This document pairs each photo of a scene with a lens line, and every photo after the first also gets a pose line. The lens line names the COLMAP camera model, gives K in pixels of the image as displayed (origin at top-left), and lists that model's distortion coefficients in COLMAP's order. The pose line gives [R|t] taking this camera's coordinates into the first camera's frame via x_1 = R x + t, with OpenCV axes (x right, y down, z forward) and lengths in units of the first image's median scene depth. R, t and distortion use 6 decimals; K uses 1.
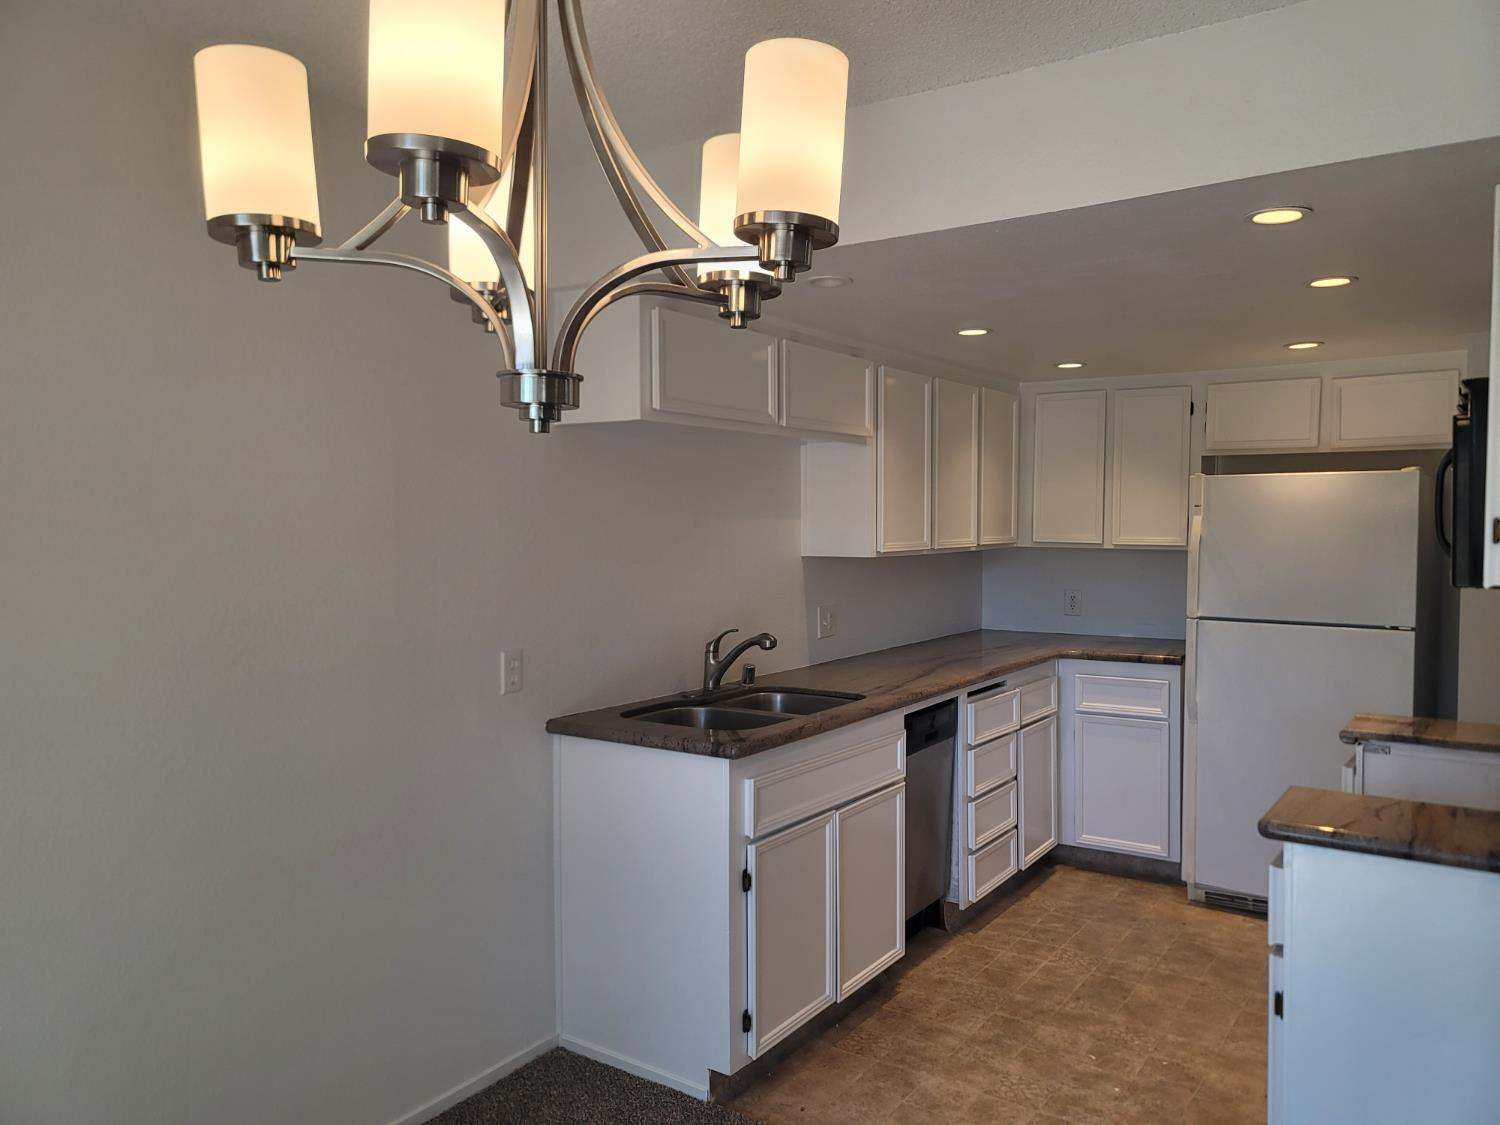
lens RADIAL K [[1086.2, 0, 750.0], [0, 1086.2, 562.5], [0, 0, 1]] dist [0.073636, -0.000801]
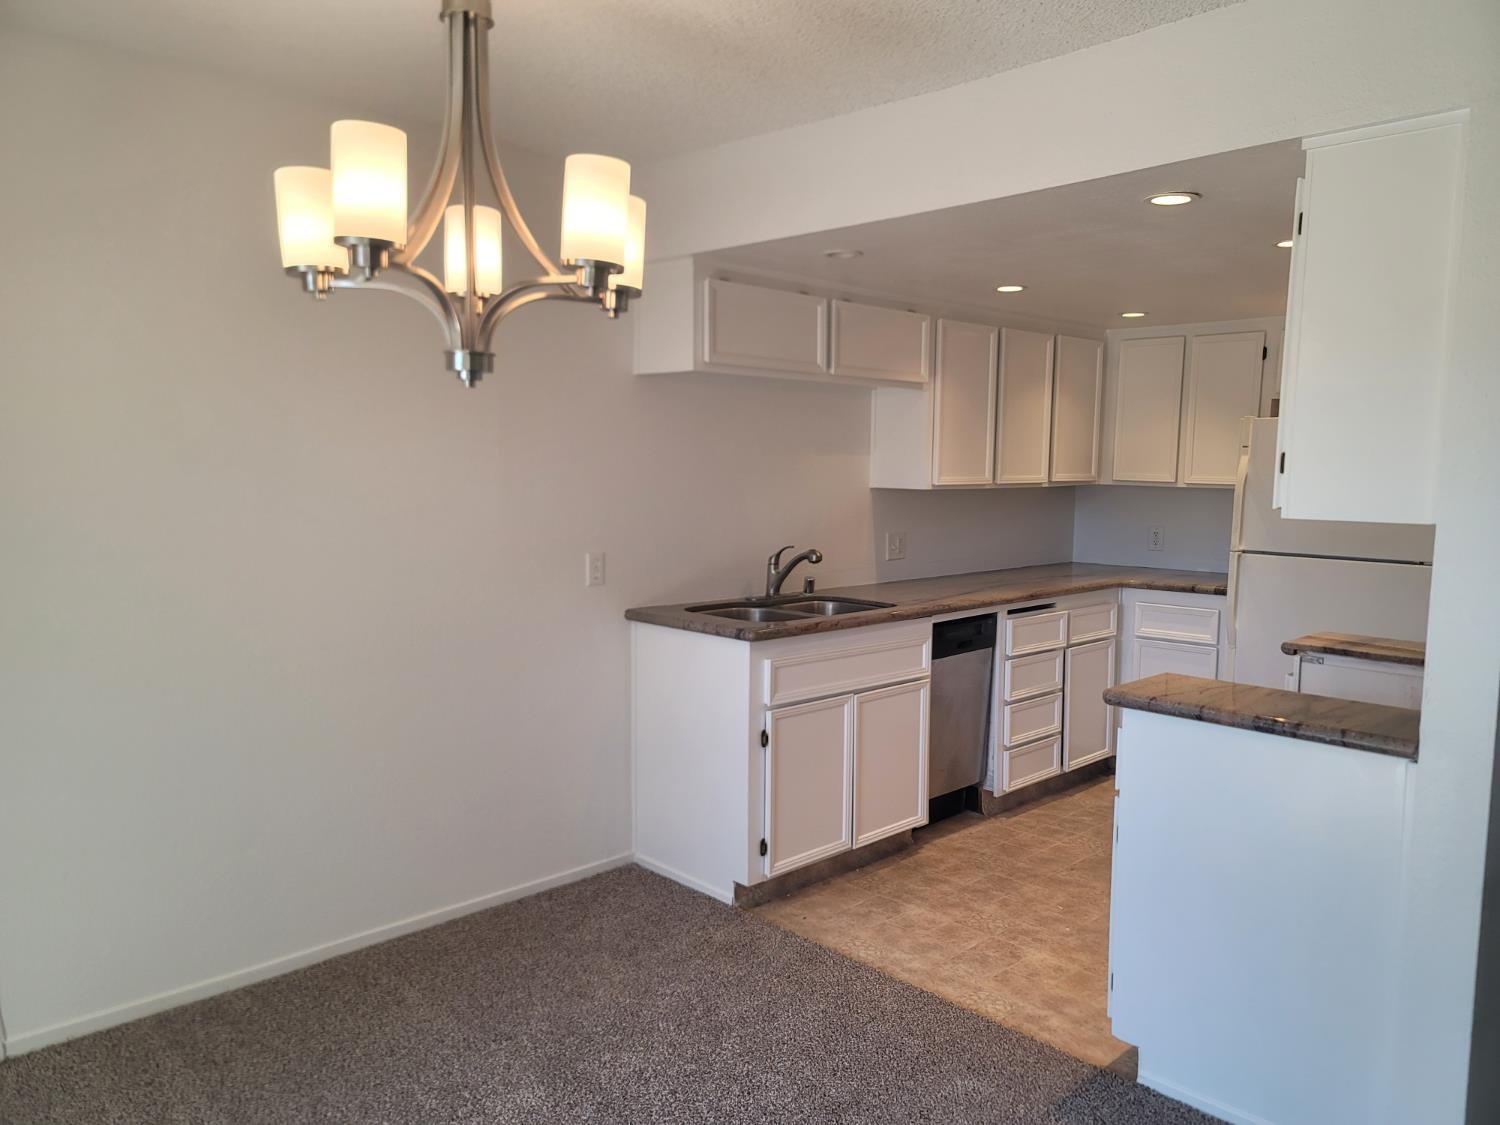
lens RADIAL K [[1083.1, 0, 750.0], [0, 1083.1, 562.5], [0, 0, 1]] dist [0.075817, -0.072639]
pose [[0.979649, 0.032089, -0.198138, 0.185269], [-0.021503, 0.998235, 0.055350, 0.015298], [0.199564, -0.049963, 0.978610, -0.183418]]
